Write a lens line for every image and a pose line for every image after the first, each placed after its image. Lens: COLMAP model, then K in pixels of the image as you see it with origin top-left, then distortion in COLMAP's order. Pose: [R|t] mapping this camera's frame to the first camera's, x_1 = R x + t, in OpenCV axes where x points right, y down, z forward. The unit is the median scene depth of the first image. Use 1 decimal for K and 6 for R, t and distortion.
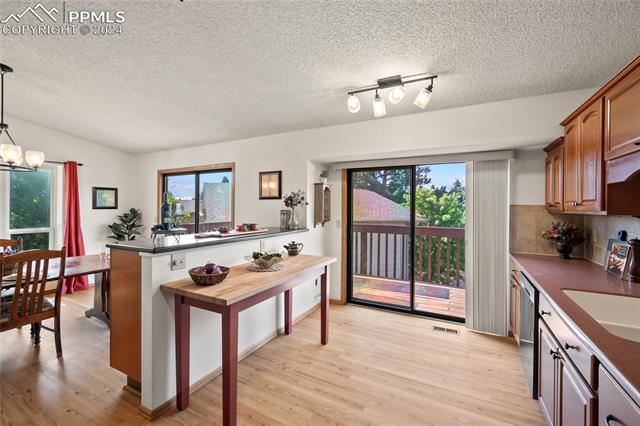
lens RADIAL K [[276.1, 0, 319.4], [0, 276.1, 208.3], [0, 0, 1]] dist [-0.005261, 0.000346]
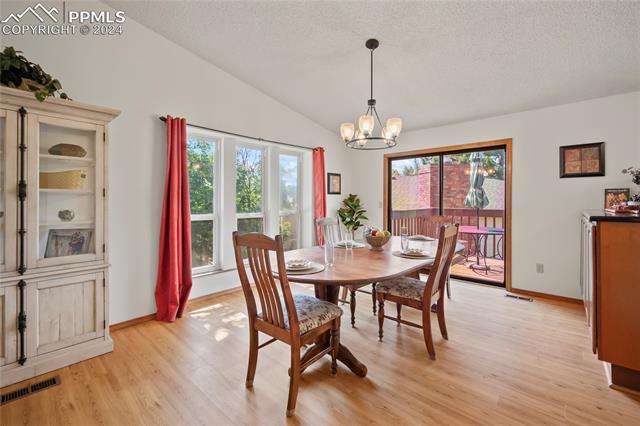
lens RADIAL K [[276.1, 0, 317.0], [0, 276.1, 200.8], [0, 0, 1]] dist [-0.005261, 0.000346]
pose [[0.968439, -0.002645, -0.249237, -0.693004], [0.000153, 0.999950, -0.010017, 0.045378], [0.249251, 0.009662, 0.968391, -0.023309]]
